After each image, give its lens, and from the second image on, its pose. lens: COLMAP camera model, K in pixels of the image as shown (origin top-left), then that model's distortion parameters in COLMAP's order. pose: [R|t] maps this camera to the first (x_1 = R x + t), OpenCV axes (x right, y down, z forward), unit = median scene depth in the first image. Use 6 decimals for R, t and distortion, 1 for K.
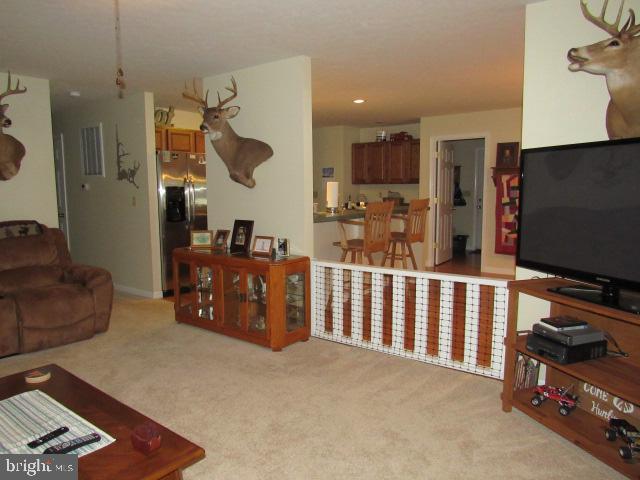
lens RADIAL K [[468.0, 0, 309.8], [0, 468.0, 241.2], [0, 0, 1]] dist [-0.011049, 0.001740]
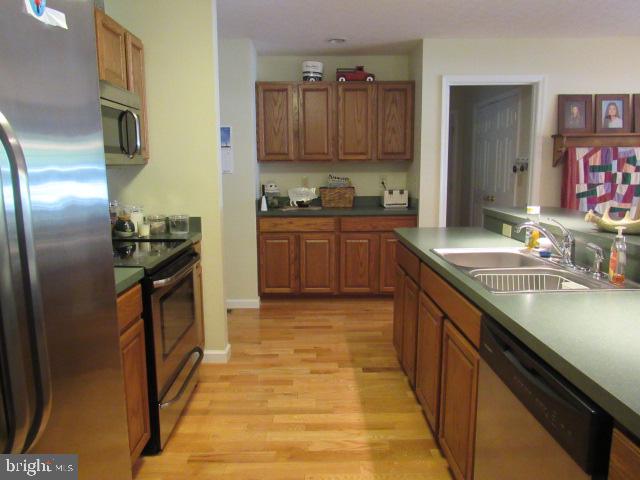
lens RADIAL K [[452.3, 0, 315.8], [0, 452.3, 237.4], [0, 0, 1]] dist [-0.022010, 0.000218]
pose [[0.766263, -0.107286, 0.633507, -0.327892], [0.084211, 0.994225, 0.066517, -0.129844], [-0.636985, 0.002379, 0.770873, 1.076855]]
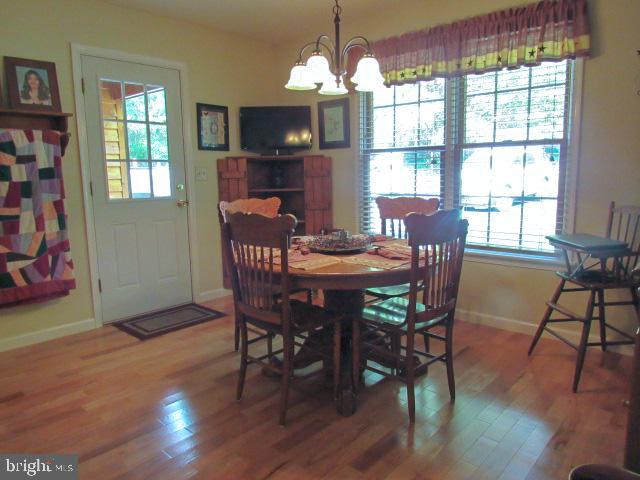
lens RADIAL K [[450.1, 0, 309.1], [0, 450.1, 239.7], [0, 0, 1]] dist [-0.028306, -0.001305]
pose [[0.064932, -0.138333, 0.988255, 0.186747], [0.126960, 0.983442, 0.129318, -0.068986], [-0.989780, 0.117072, 0.081419, 0.943954]]
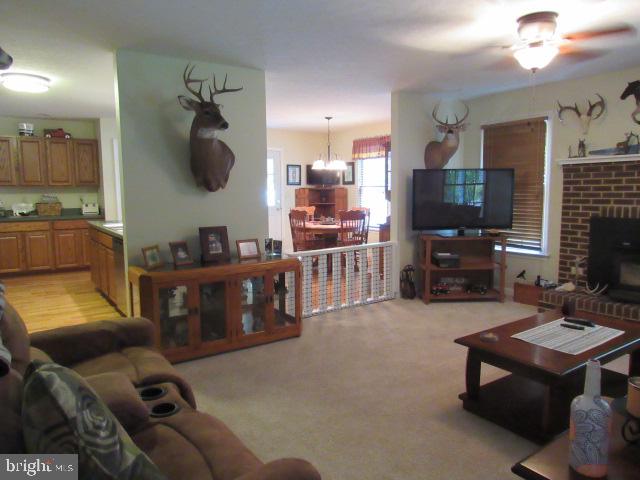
lens RADIAL K [[467.2, 0, 320.0], [0, 467.2, 242.1], [0, 0, 1]] dist [-0.010764, 0.006518]
pose [[0.263779, -0.113732, 0.957855, -0.933425], [0.115875, 0.989569, 0.085588, -0.067216], [-0.957598, 0.088415, 0.274207, 0.512628]]
